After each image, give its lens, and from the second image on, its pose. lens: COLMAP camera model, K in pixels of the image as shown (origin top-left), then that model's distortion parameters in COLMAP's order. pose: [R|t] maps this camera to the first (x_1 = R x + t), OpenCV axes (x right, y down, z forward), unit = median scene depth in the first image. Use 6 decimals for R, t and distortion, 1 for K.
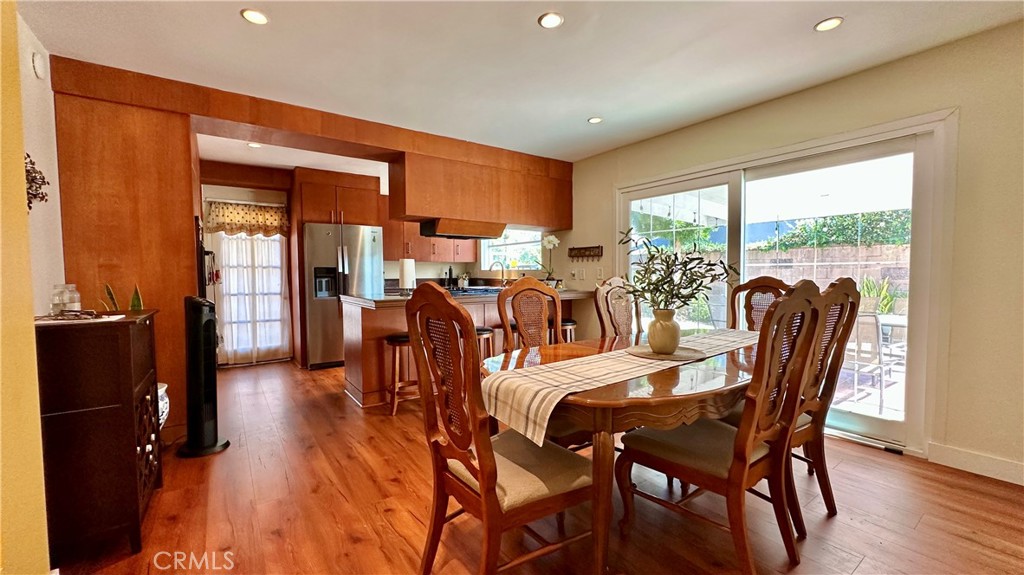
lens RADIAL K [[408.8, 0, 512.0], [0, 408.8, 289.1], [0, 0, 1]] dist [-0.003572, 0.000308]
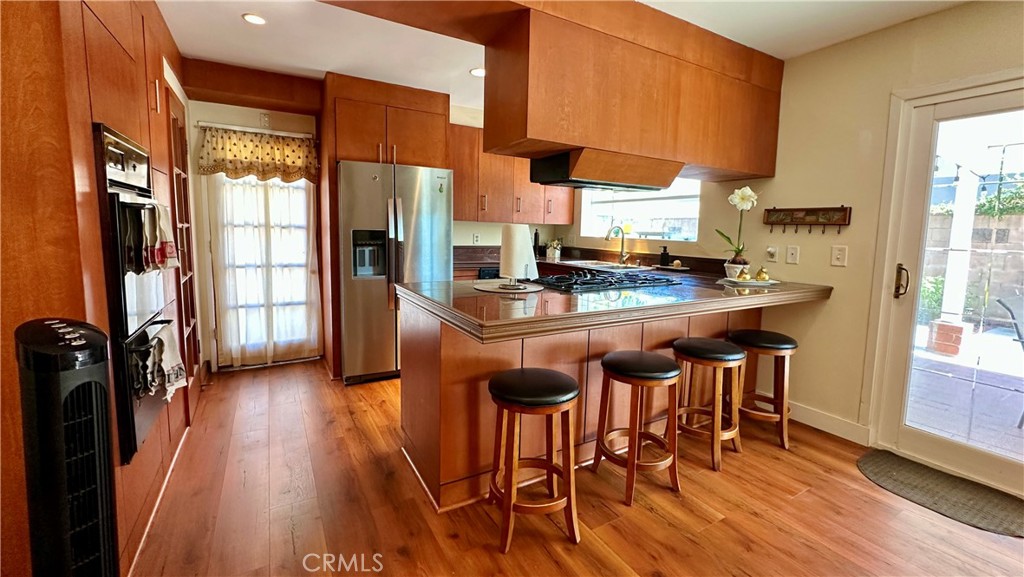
lens RADIAL K [[417.8, 0, 511.5], [0, 417.8, 268.6], [0, 0, 1]] dist [-0.004184, -0.000067]
pose [[0.995397, 0.034620, -0.089366, -0.163729], [-0.029717, 0.998010, 0.055617, -0.034860], [0.091114, -0.052705, 0.994445, 0.341978]]
